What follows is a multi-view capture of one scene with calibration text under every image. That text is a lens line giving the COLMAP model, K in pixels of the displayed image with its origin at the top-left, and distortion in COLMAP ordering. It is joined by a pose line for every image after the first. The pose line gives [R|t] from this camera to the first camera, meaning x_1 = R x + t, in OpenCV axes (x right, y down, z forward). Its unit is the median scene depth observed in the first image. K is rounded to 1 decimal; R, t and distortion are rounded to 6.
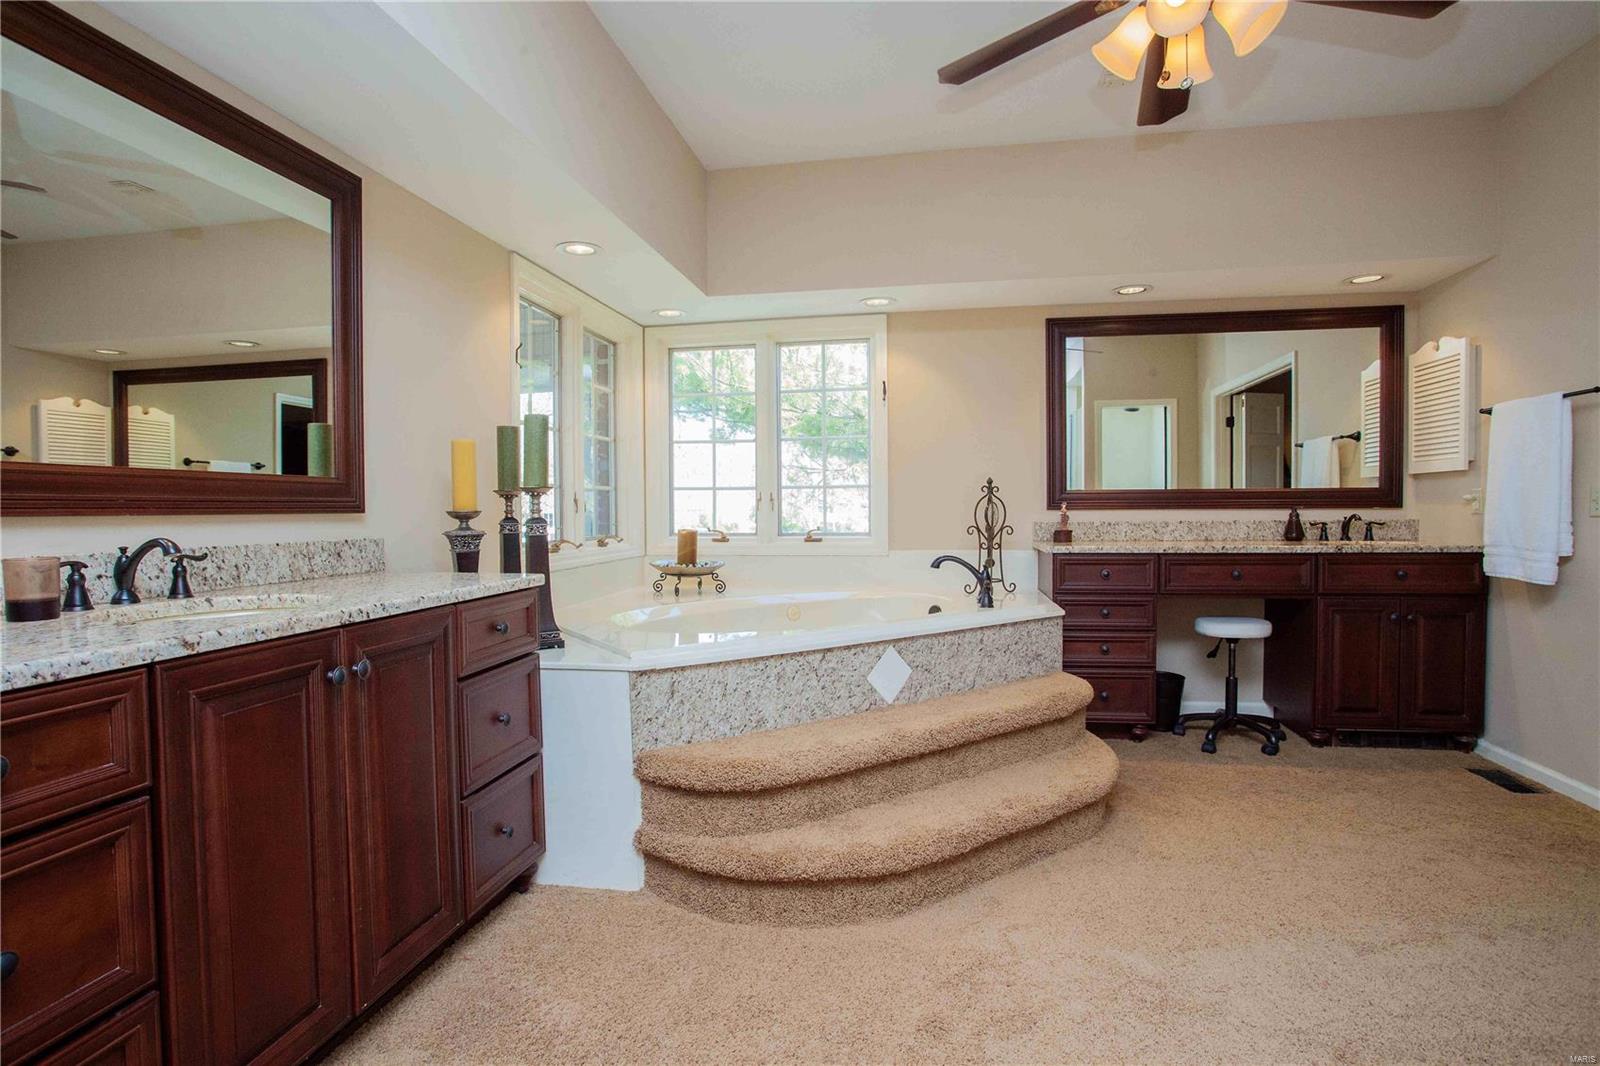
lens RADIAL K [[781.2, 0, 800.0], [0, 781.2, 533.0], [0, 0, 1]] dist [-0.071279, 0.032550]
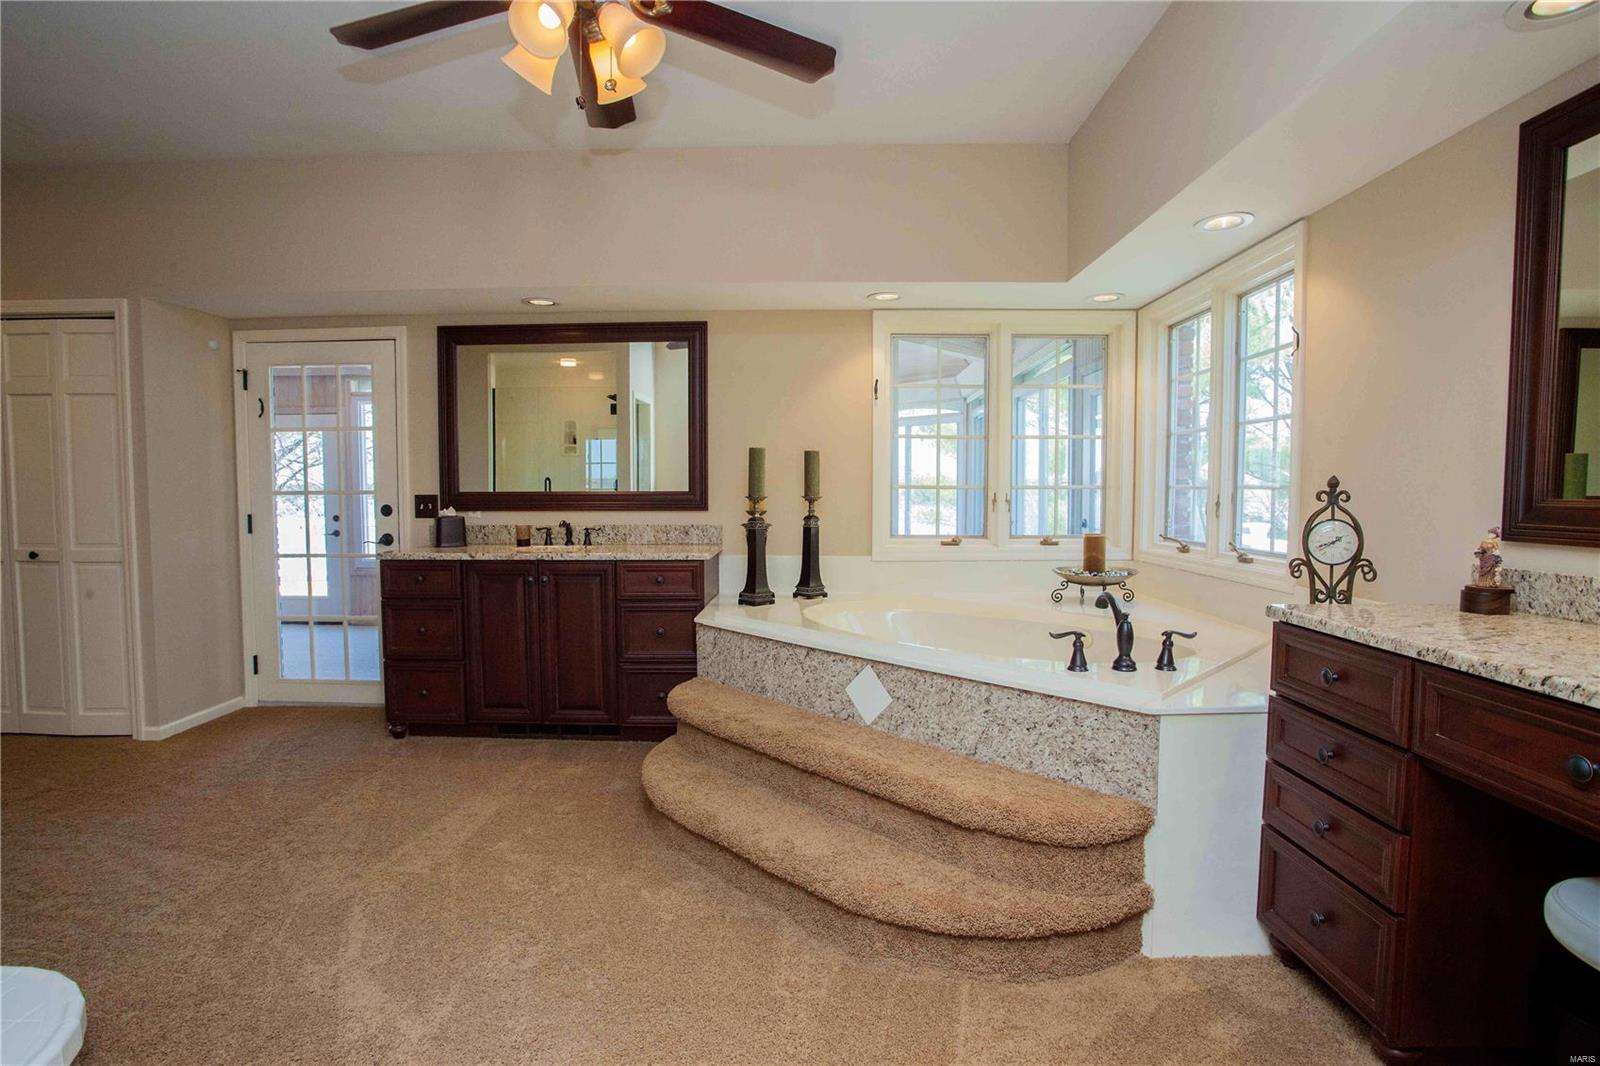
lens RADIAL K [[781.2, 0, 800.0], [0, 781.2, 533.0], [0, 0, 1]] dist [-0.071279, 0.032550]
pose [[0.169149, 0.063455, -0.983546, 1.016575], [-0.031027, 0.997773, 0.059037, -0.070803], [0.985102, 0.020531, 0.170742, 0.733474]]
